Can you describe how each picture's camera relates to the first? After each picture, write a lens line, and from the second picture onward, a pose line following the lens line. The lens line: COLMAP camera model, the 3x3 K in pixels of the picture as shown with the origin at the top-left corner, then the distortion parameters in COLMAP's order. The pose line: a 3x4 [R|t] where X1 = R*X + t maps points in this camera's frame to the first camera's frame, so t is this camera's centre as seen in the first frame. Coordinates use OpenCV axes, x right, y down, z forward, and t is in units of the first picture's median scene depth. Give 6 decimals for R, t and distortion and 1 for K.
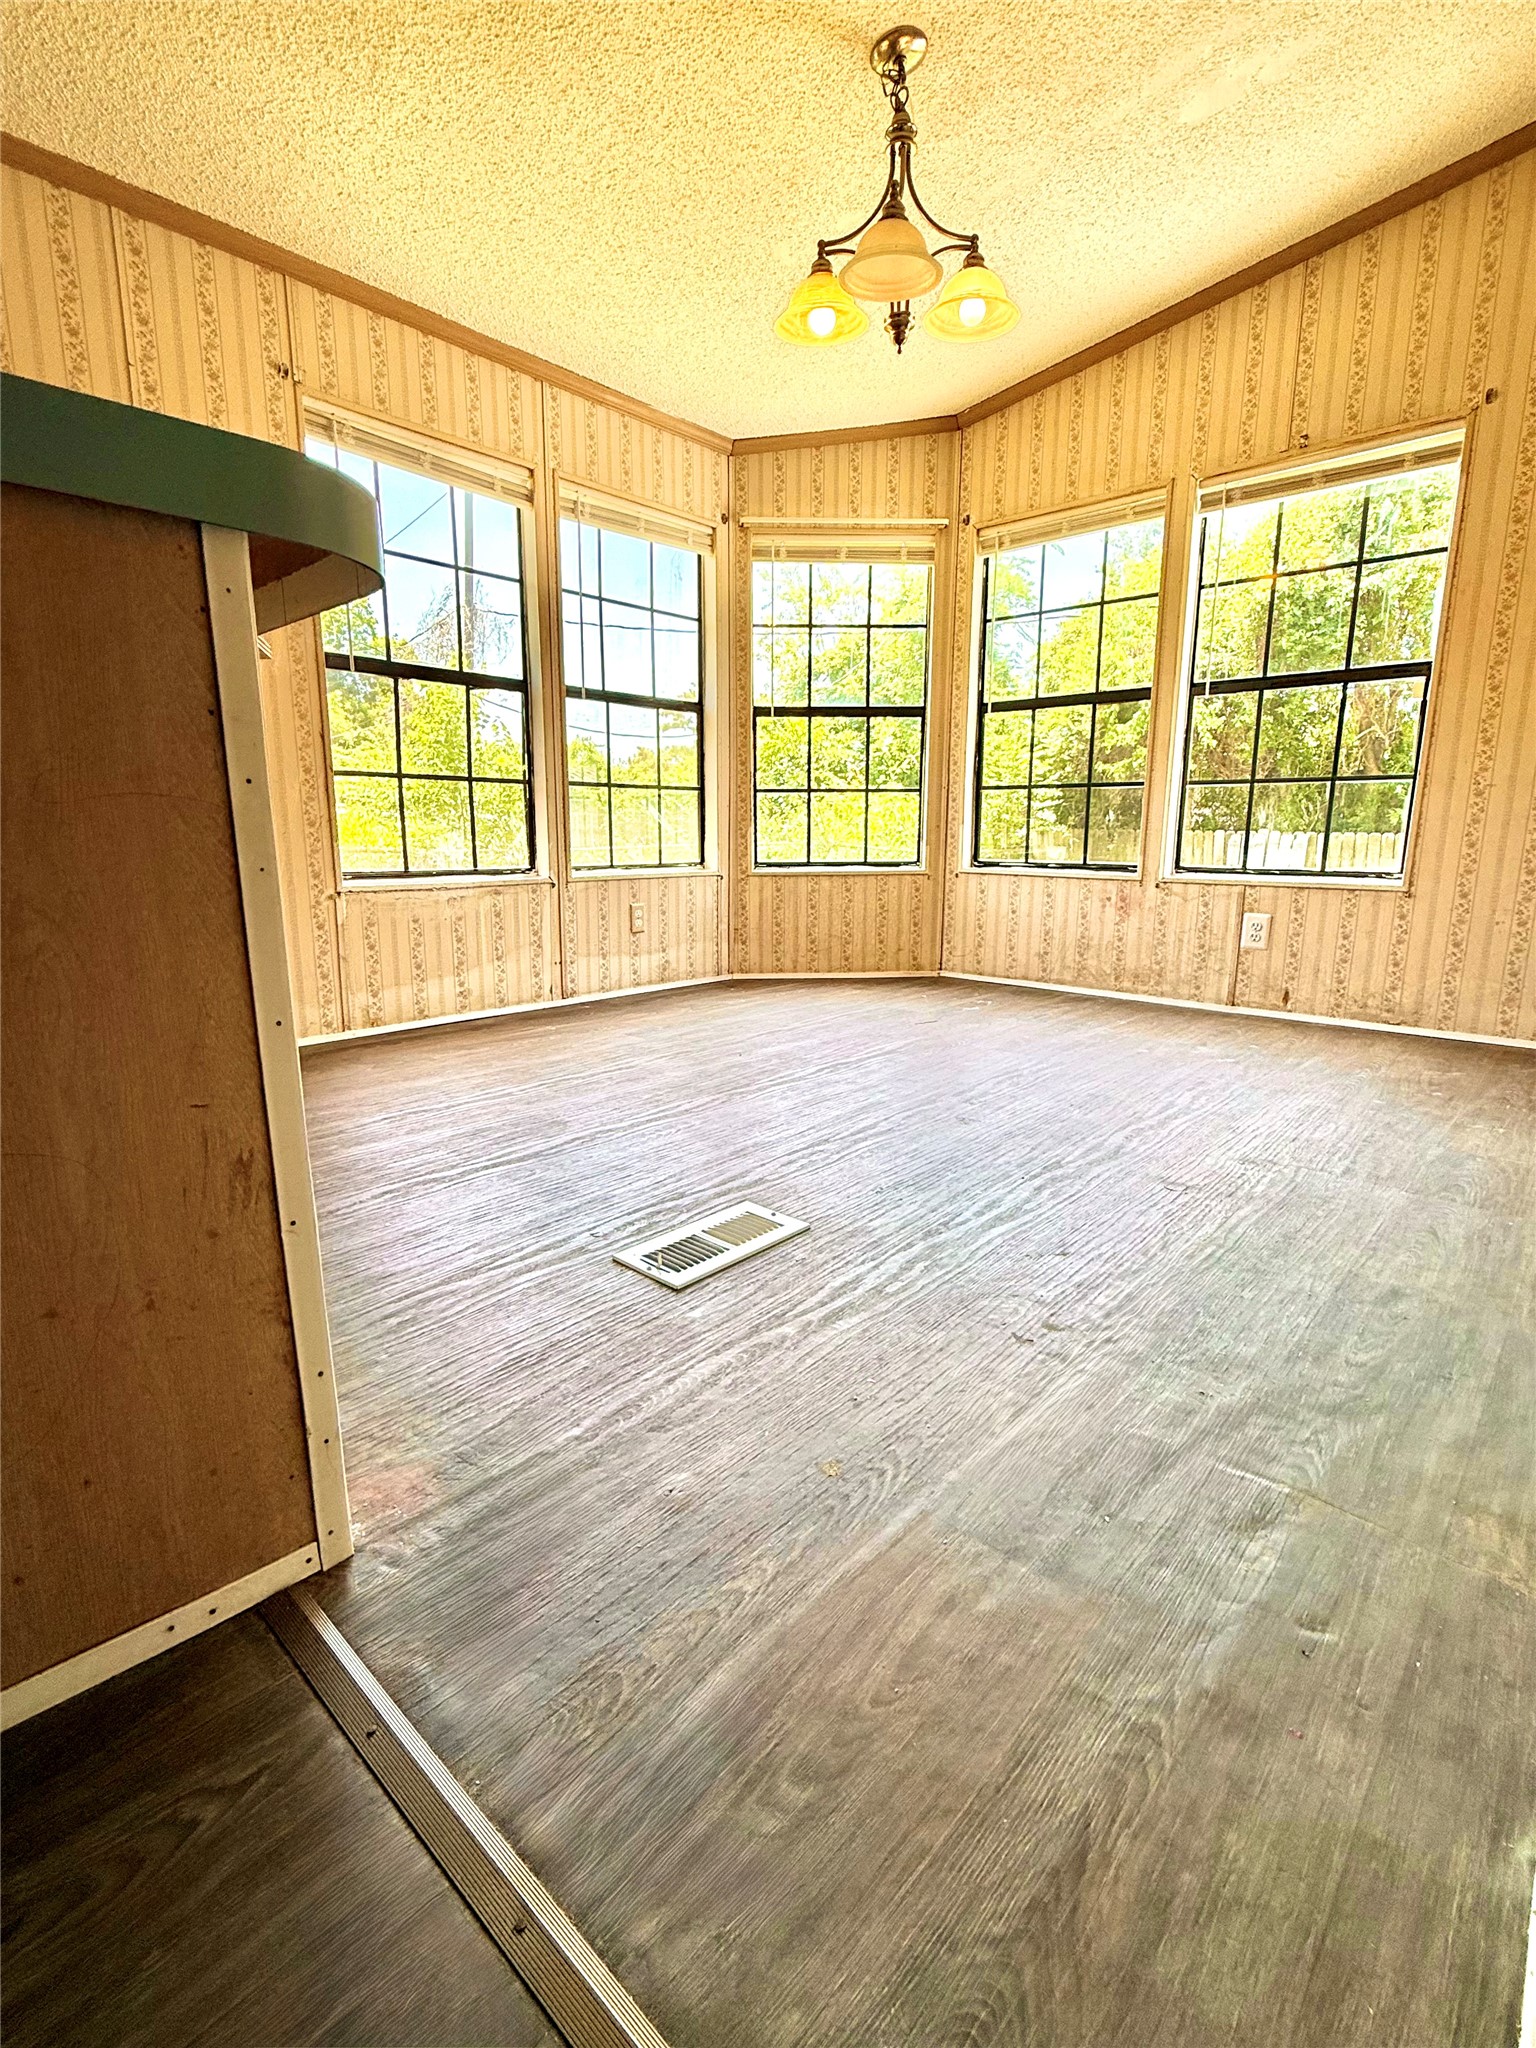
lens RADIAL K [[955.8, 0, 817.6], [0, 955.8, 1019.5], [0, 0, 1]] dist [0.001301, -0.001032]
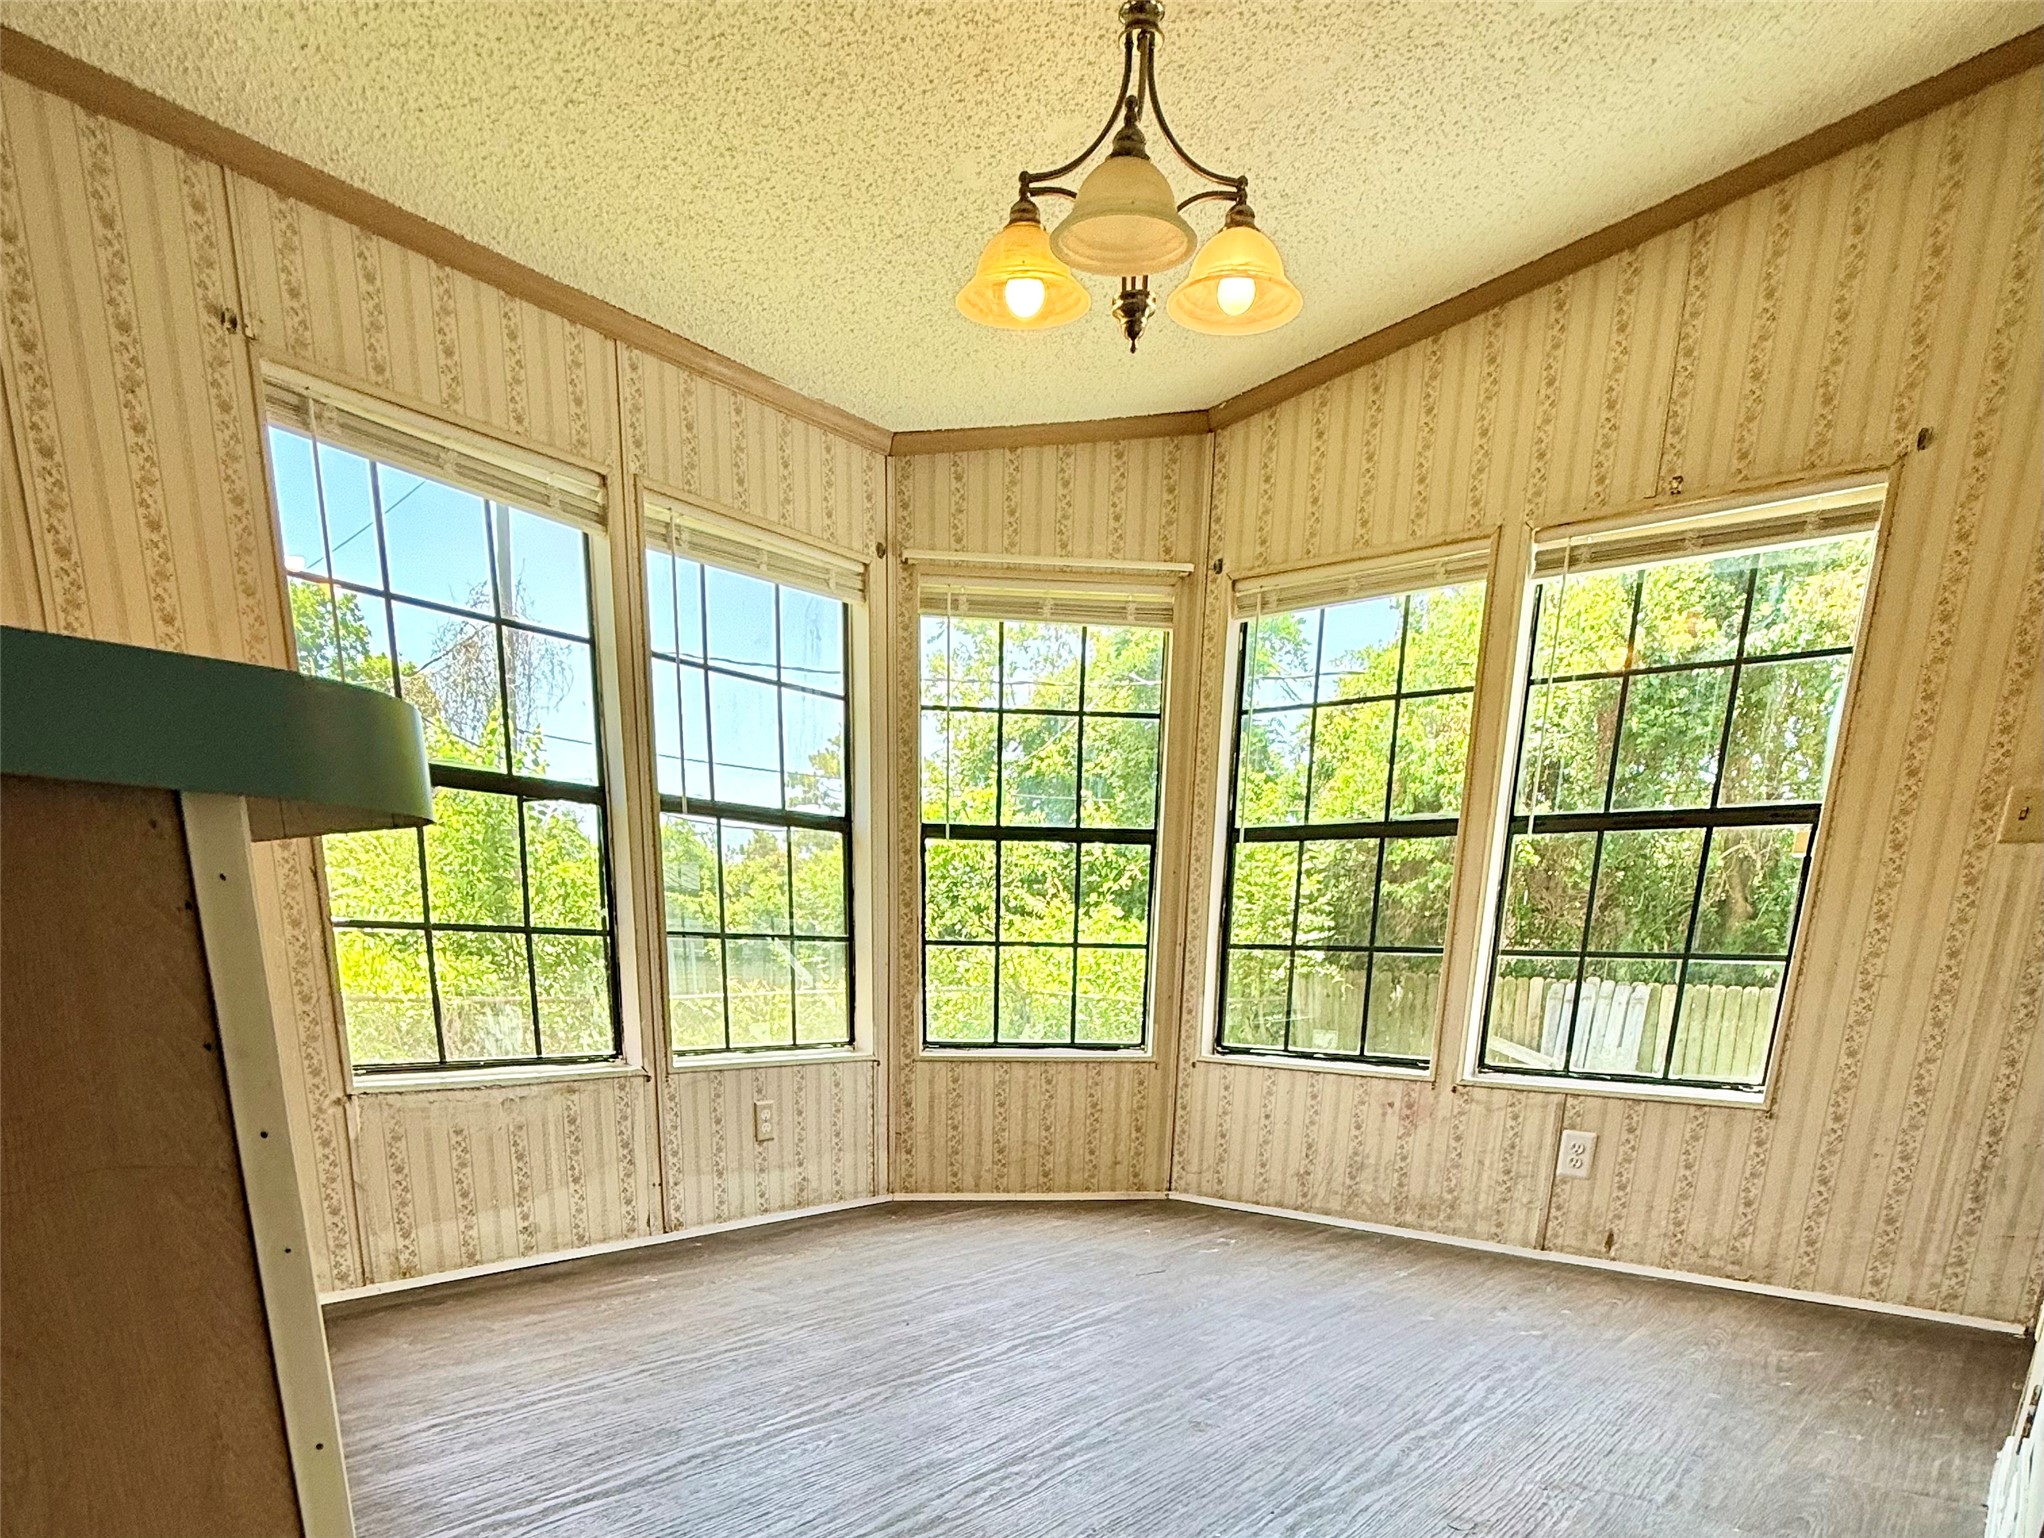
lens RADIAL K [[1419.8, 0, 1022.0], [0, 1419.8, 769.0], [0, 0, 1]] dist [0.000106, -0.000662]
pose [[0.997864, 0.006464, 0.065010, -0.062989], [-0.013357, 0.994258, 0.106173, -0.497397], [-0.063951, -0.106814, 0.992220, -0.073723]]
